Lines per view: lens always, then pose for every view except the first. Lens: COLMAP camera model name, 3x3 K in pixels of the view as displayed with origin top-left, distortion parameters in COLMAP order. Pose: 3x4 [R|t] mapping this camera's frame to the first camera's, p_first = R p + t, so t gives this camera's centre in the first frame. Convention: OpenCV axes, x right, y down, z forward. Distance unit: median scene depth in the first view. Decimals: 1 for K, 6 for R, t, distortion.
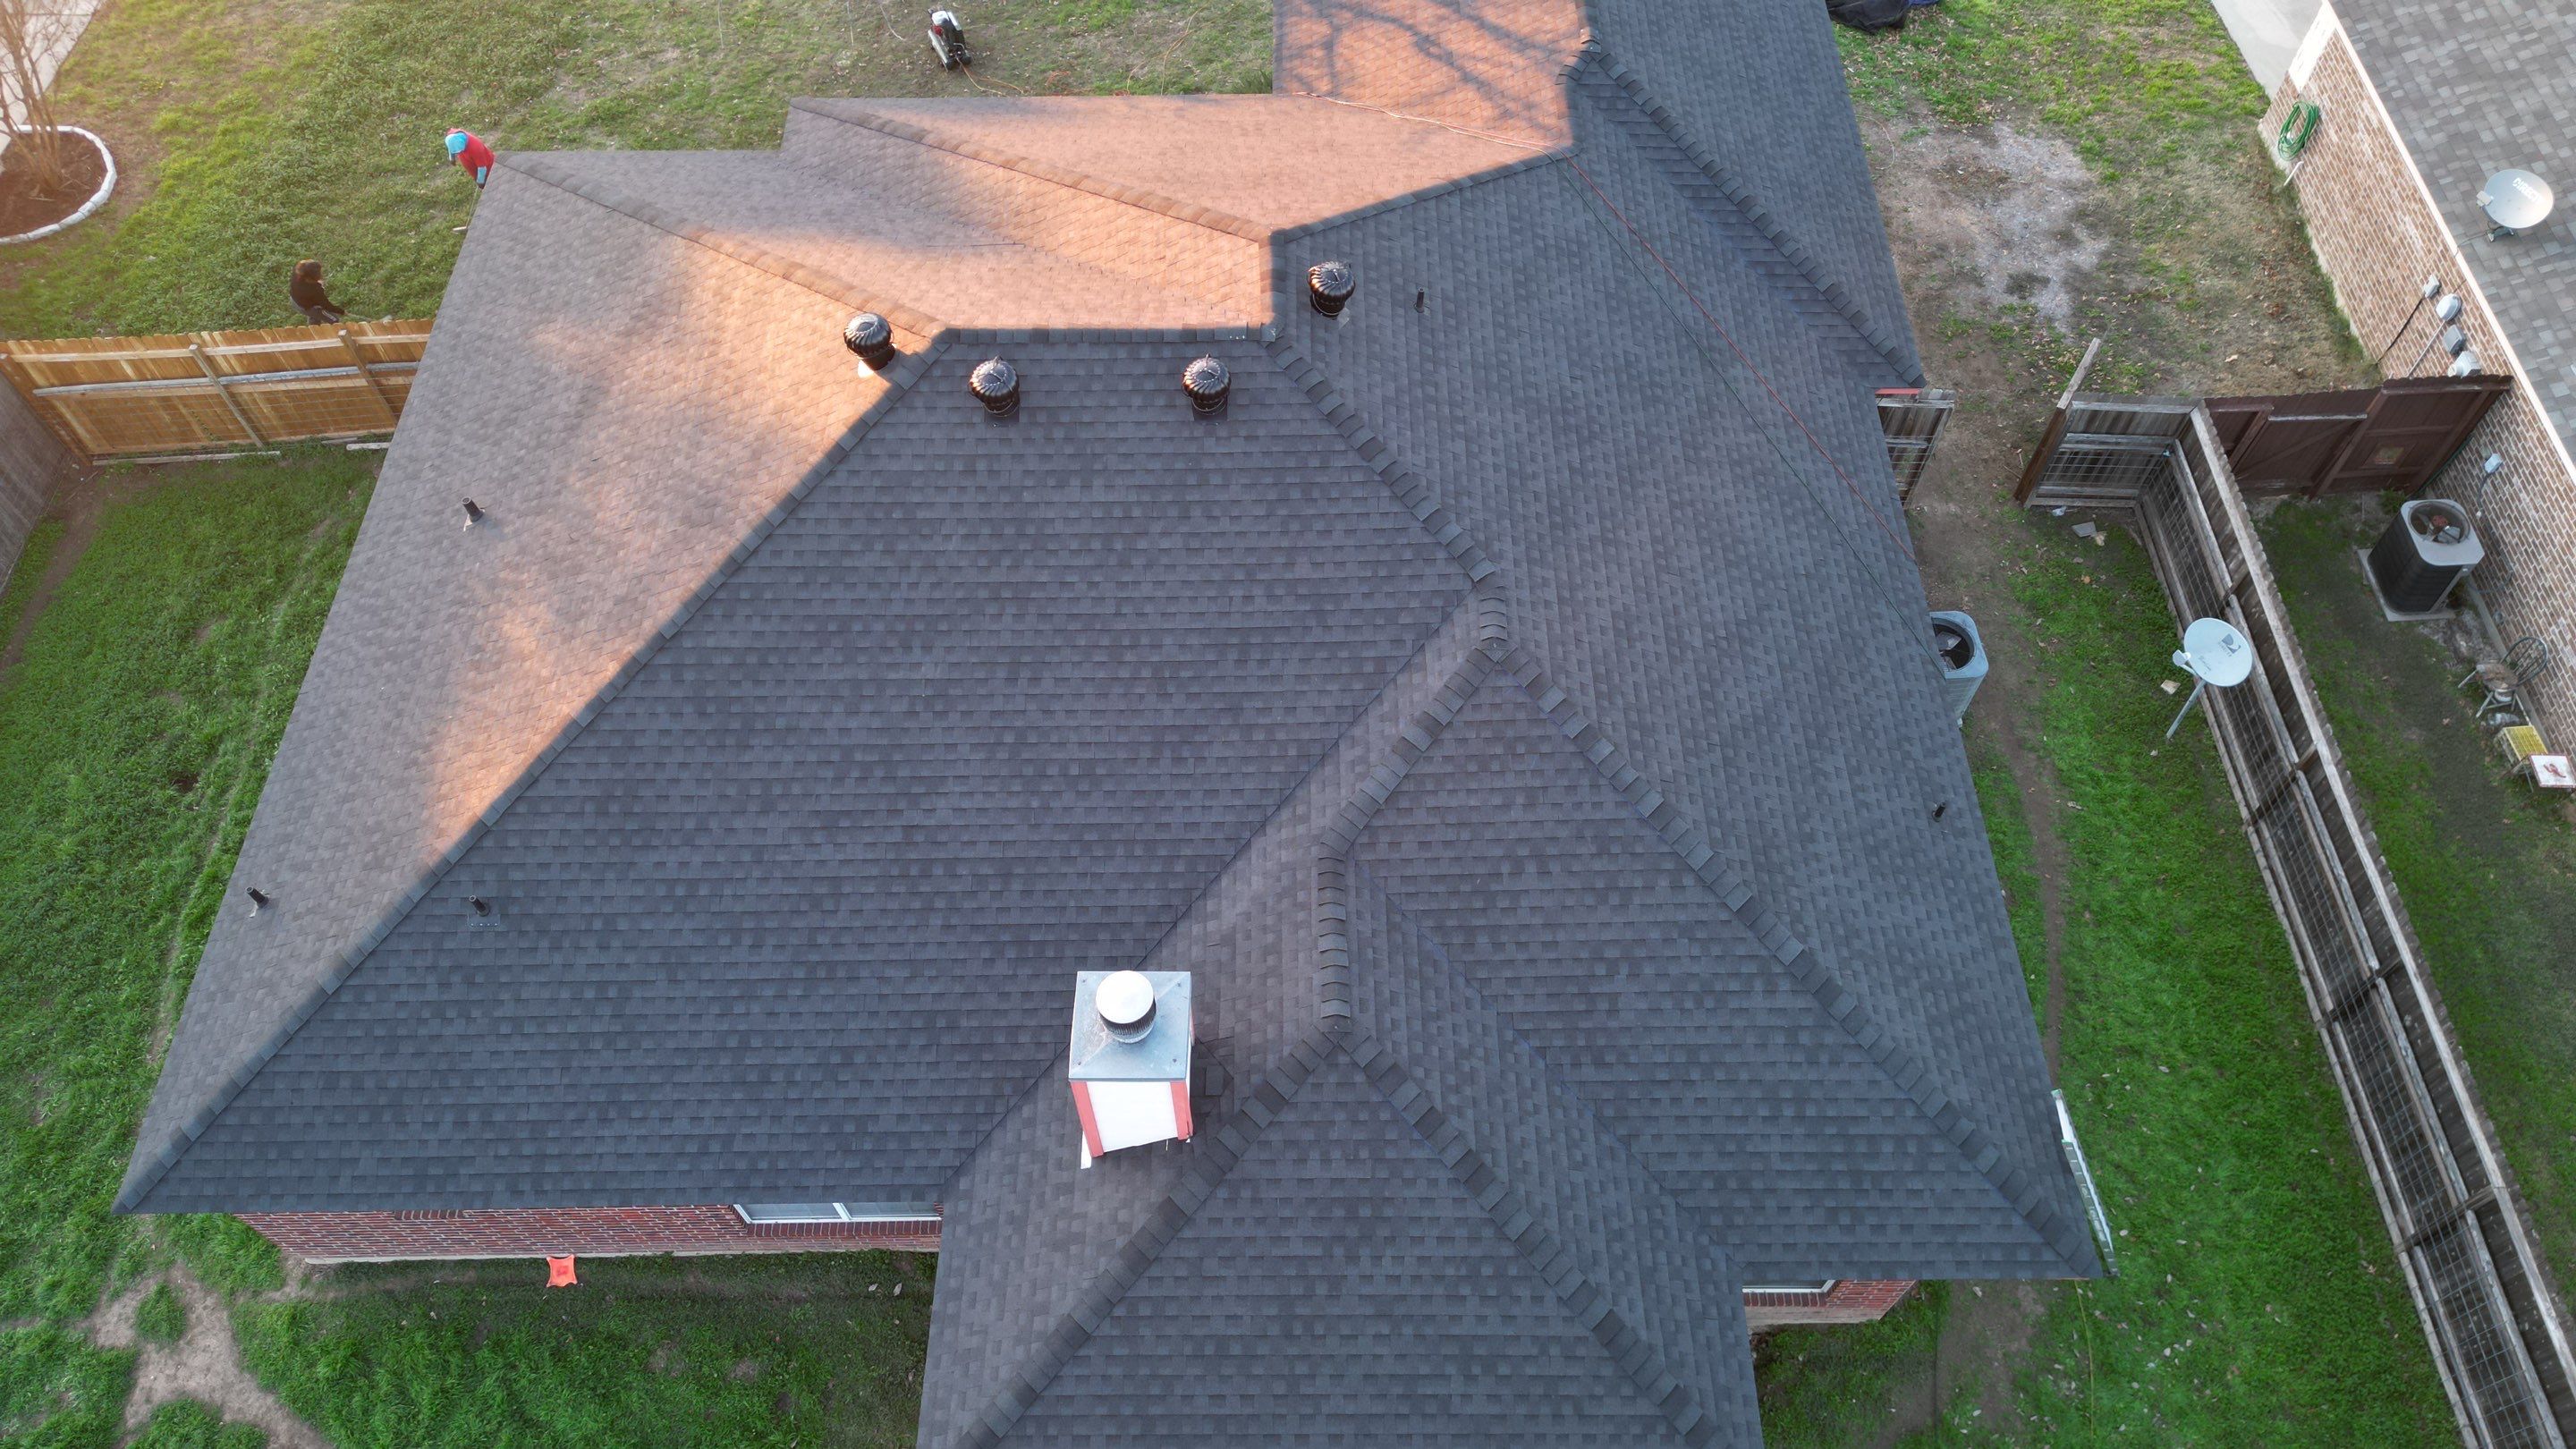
lens RADIAL K [[1794.2, 0, 1289.5], [0, 1794.2, 728.0], [0, 0, 1]] dist [0.087528, -0.088563]
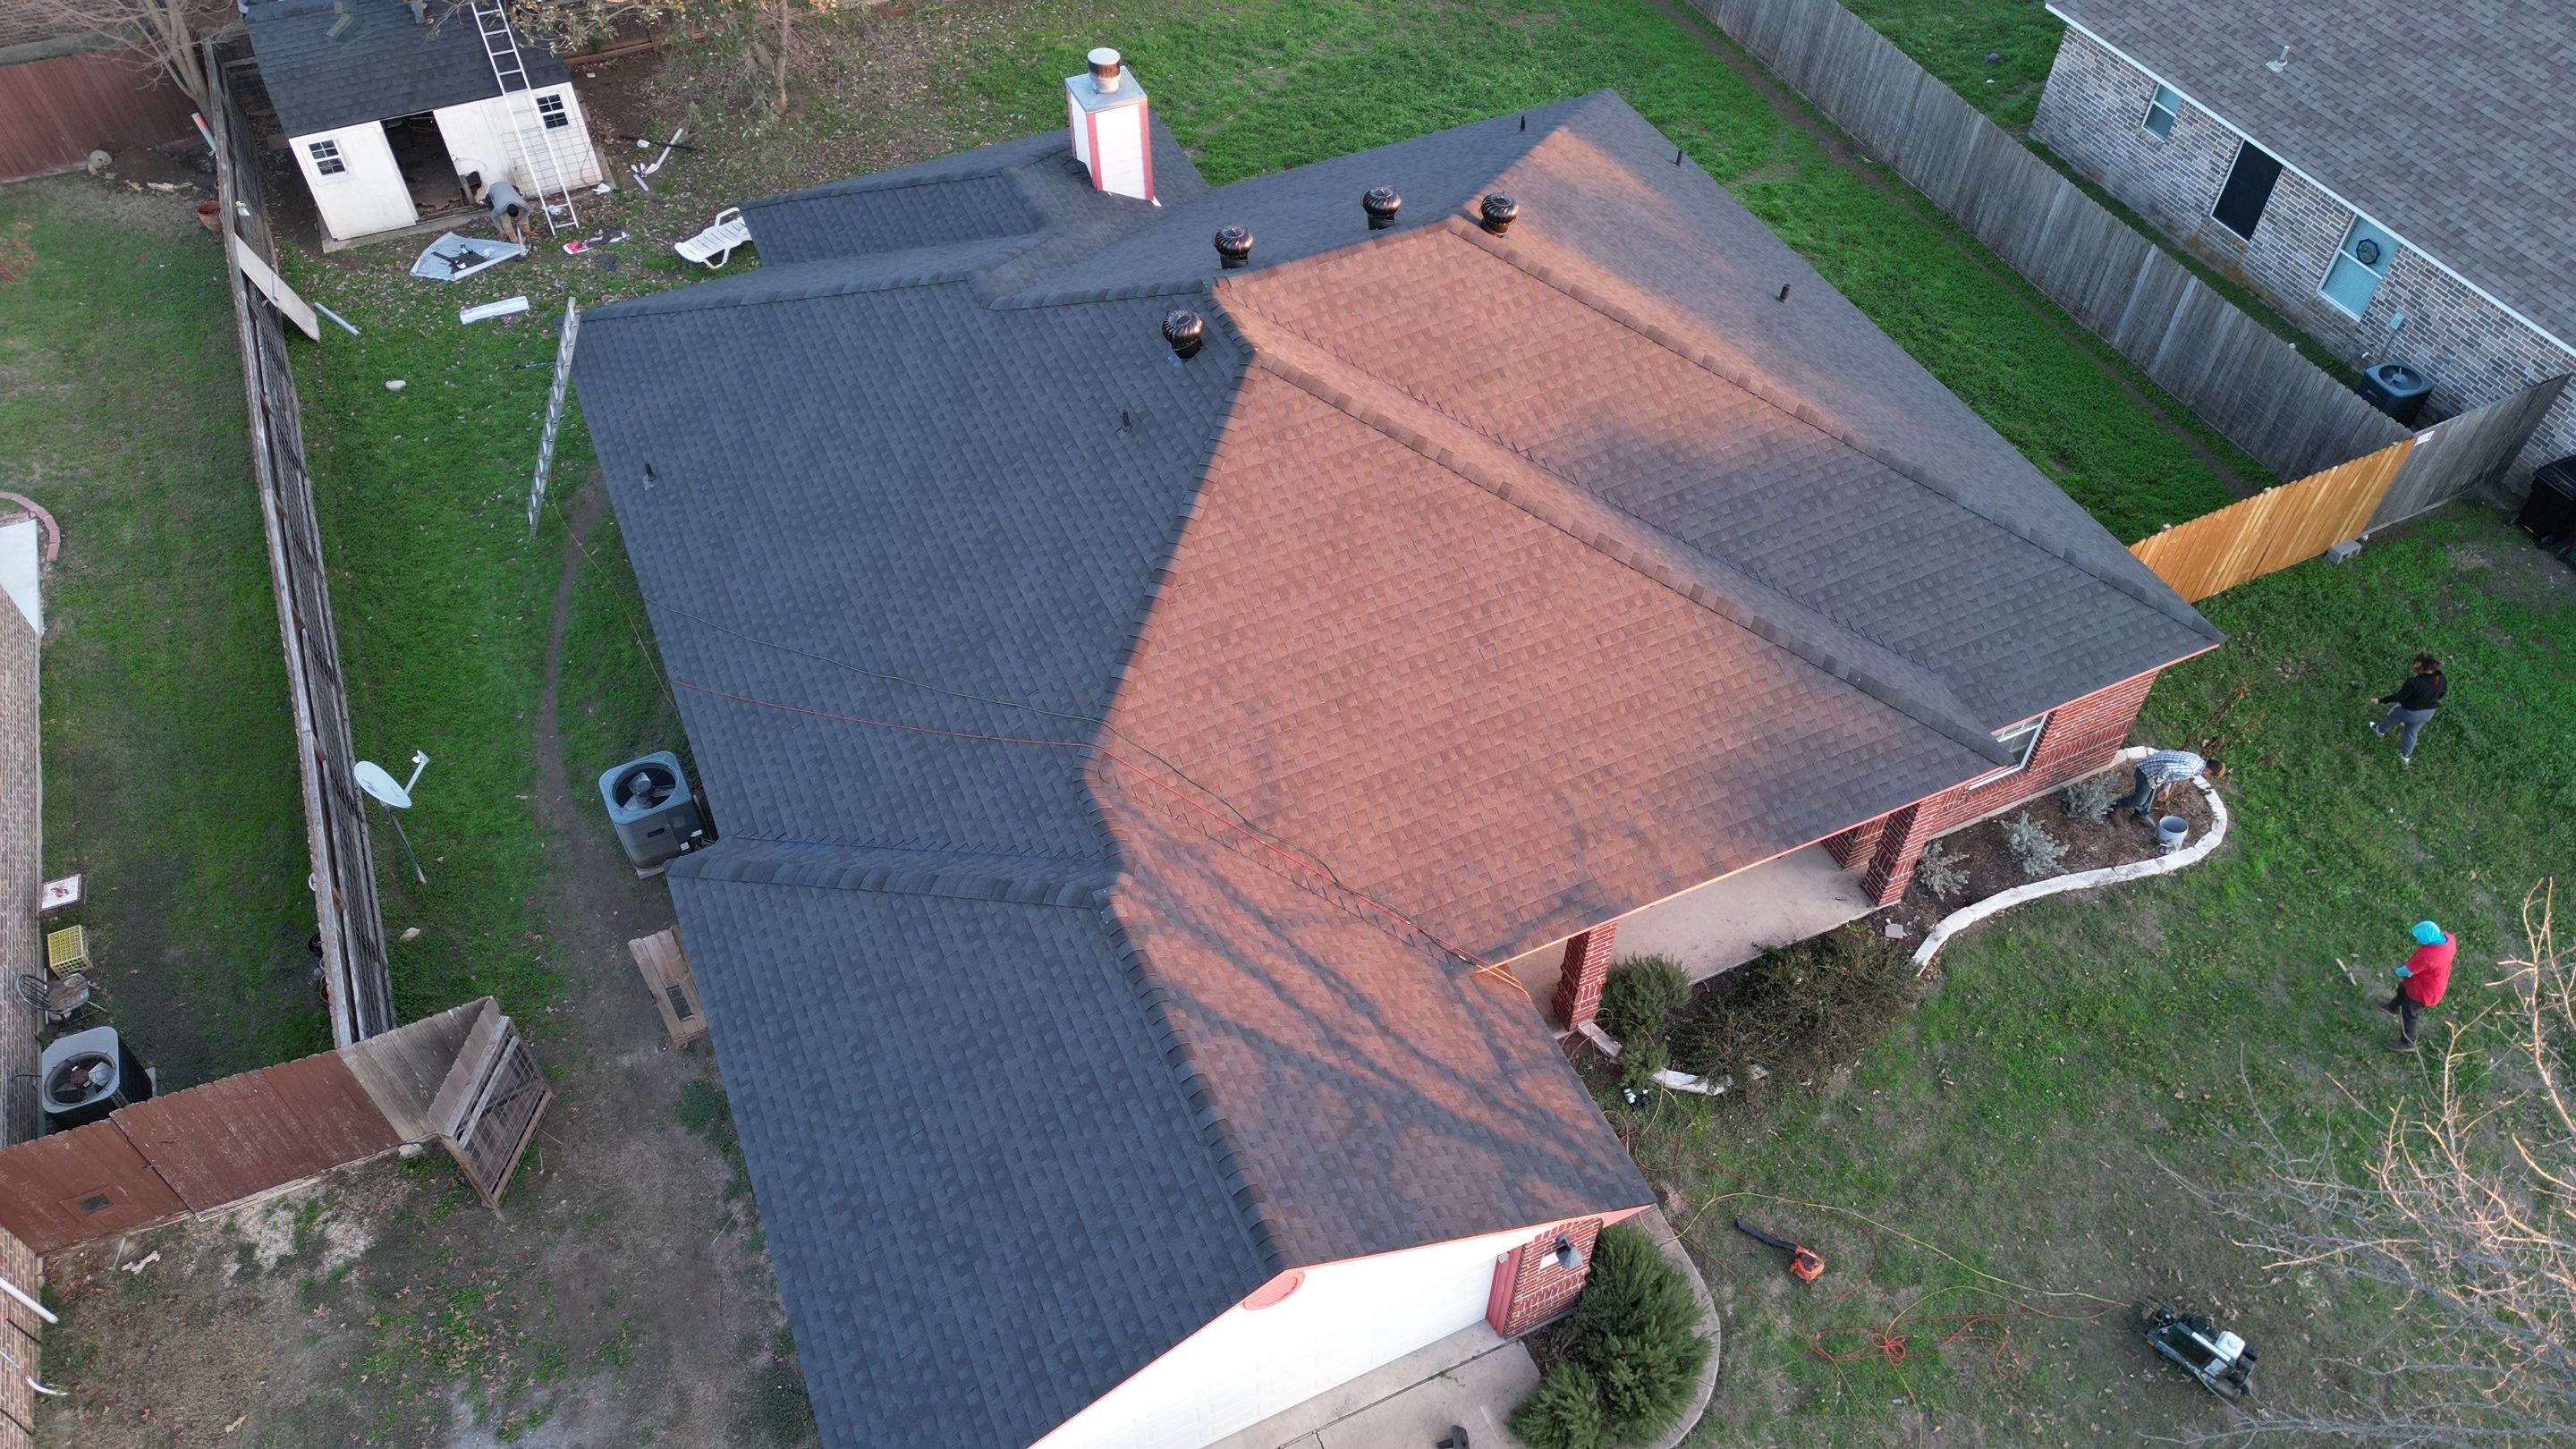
lens RADIAL K [[1794.2, 0, 1289.5], [0, 1794.2, 728.0], [0, 0, 1]] dist [0.087528, -0.088563]
pose [[-0.911425, 0.312312, -0.267892, 0.349472], [-0.338986, -0.200900, 0.919090, -1.374843], [0.233223, 0.928494, 0.288975, 0.909219]]
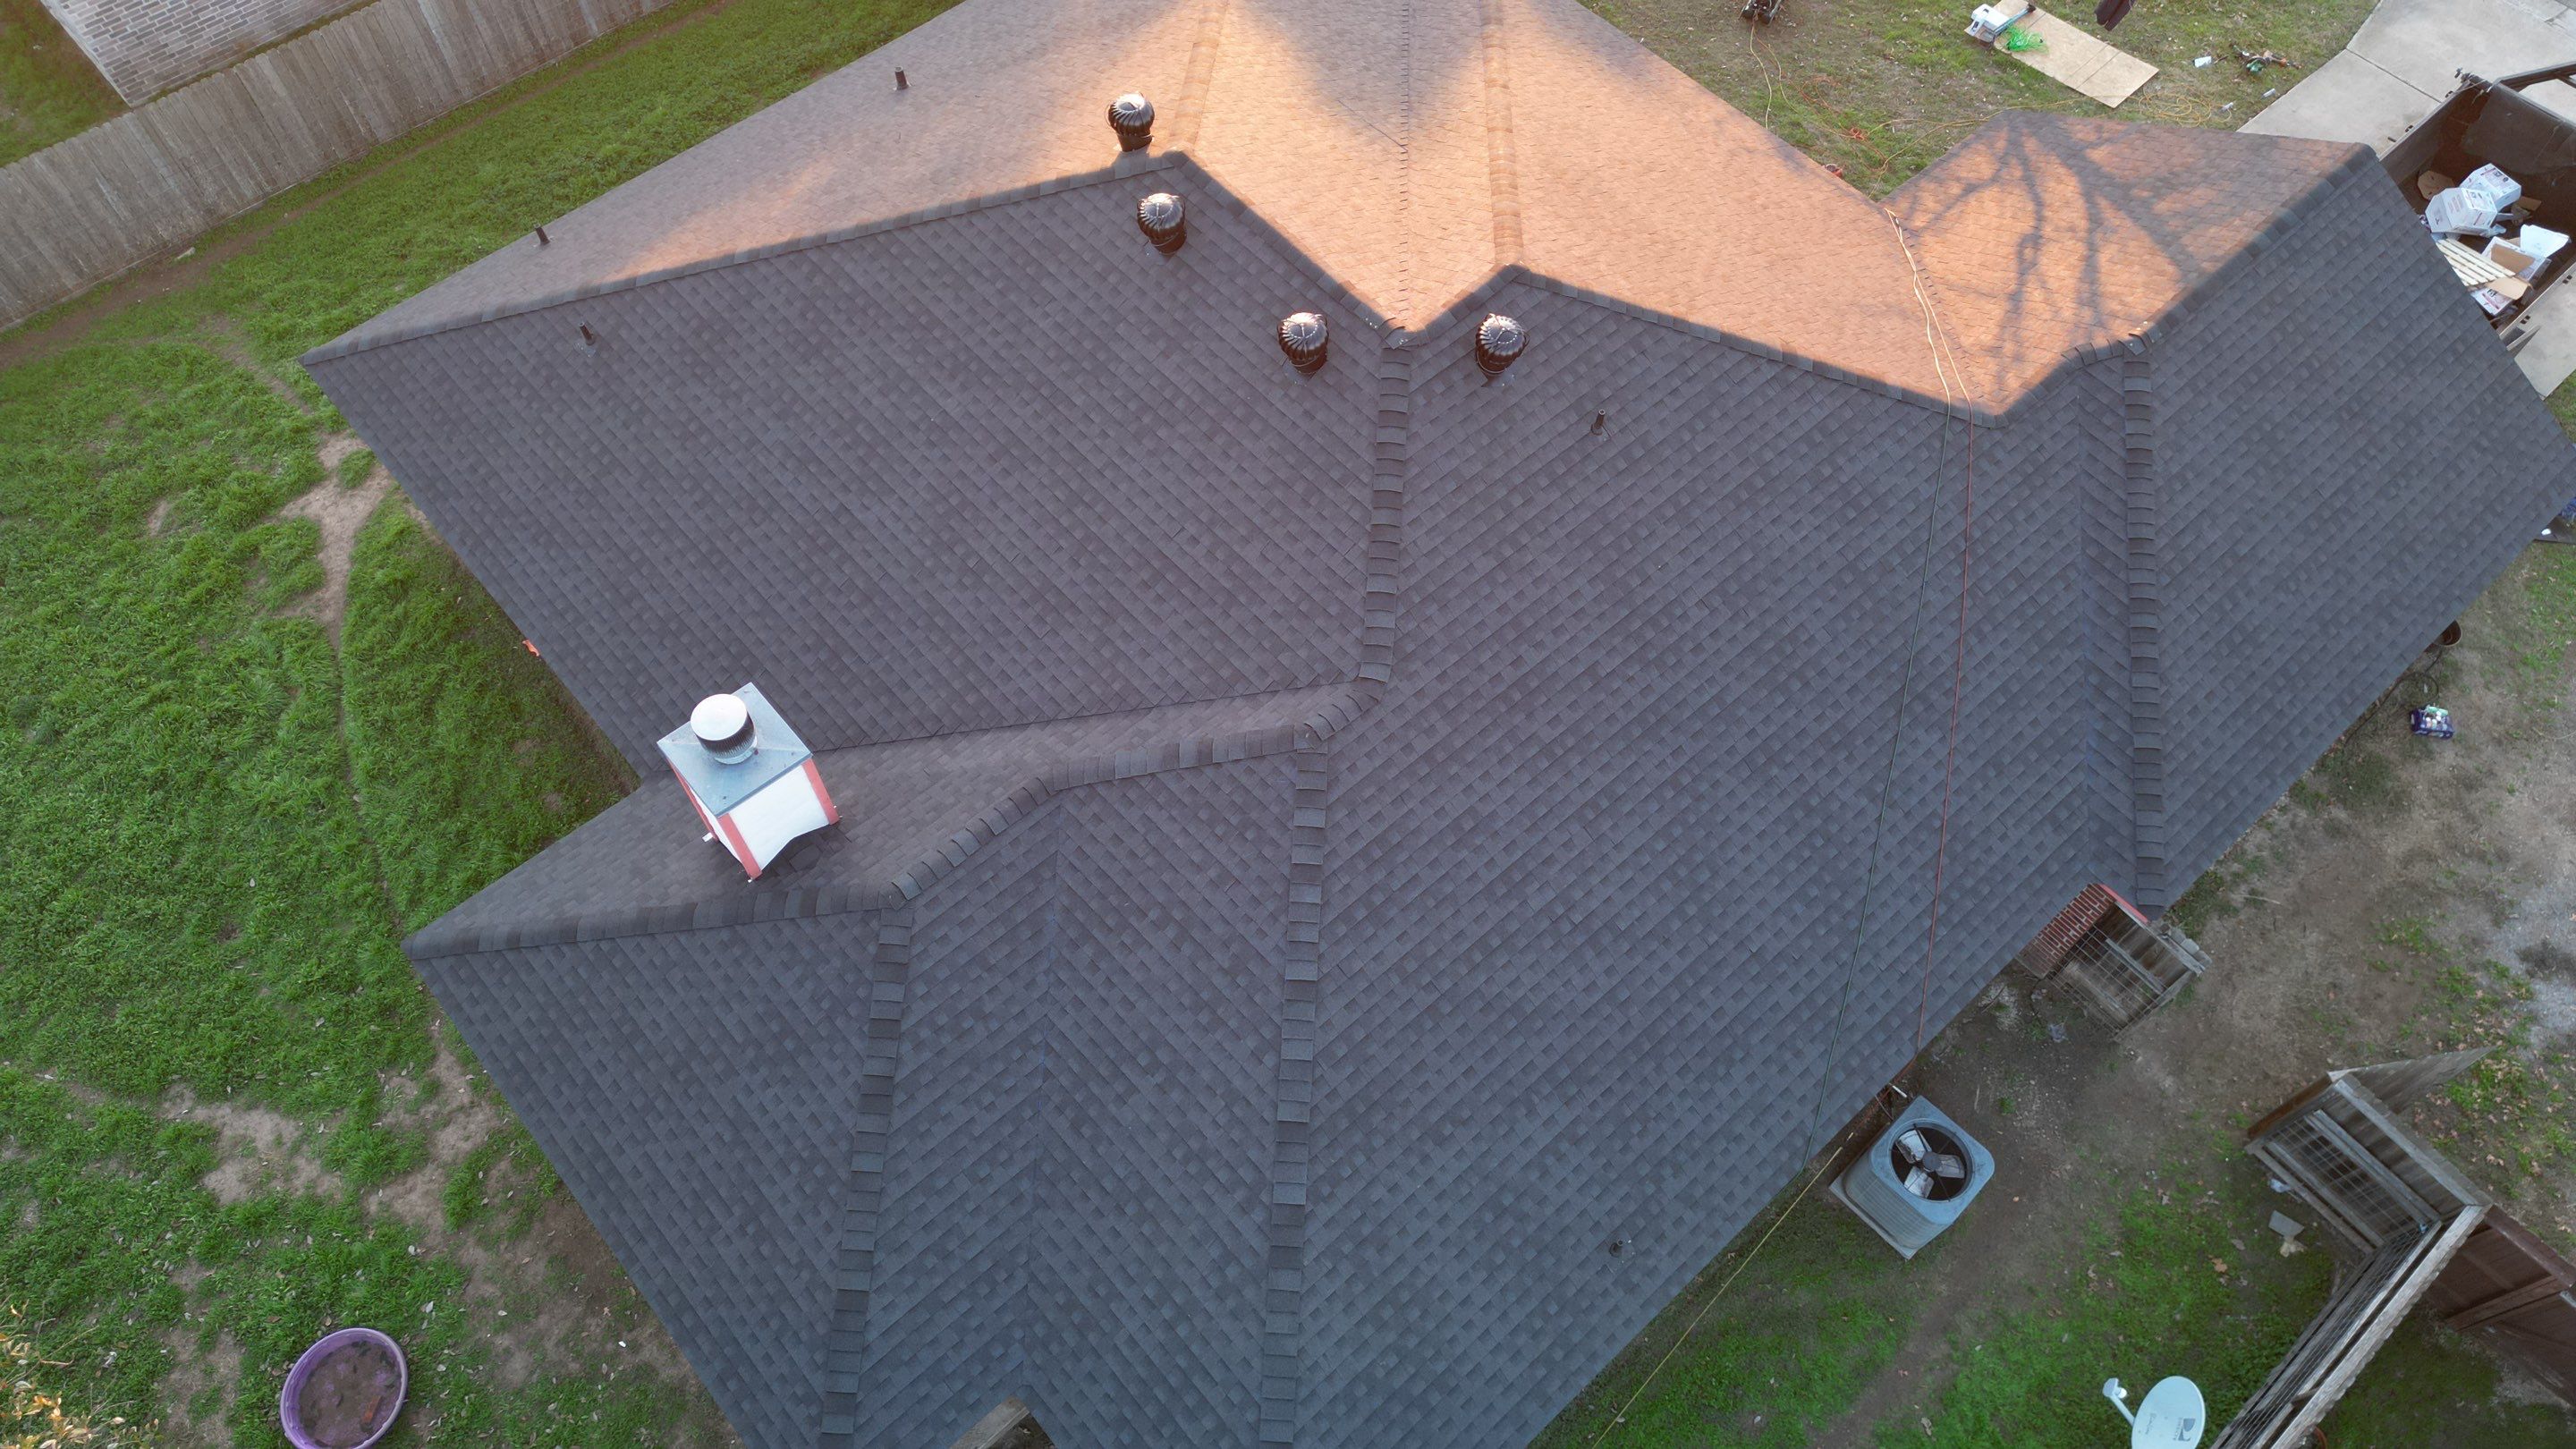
lens RADIAL K [[1794.2, 0, 1289.5], [0, 1794.2, 728.0], [0, 0, 1]] dist [0.087528, -0.088563]
pose [[0.660022, 0.651484, -0.374084, 0.420381], [-0.628324, 0.751676, 0.200482, -0.212613], [0.411801, 0.102723, 0.905465, 0.142841]]
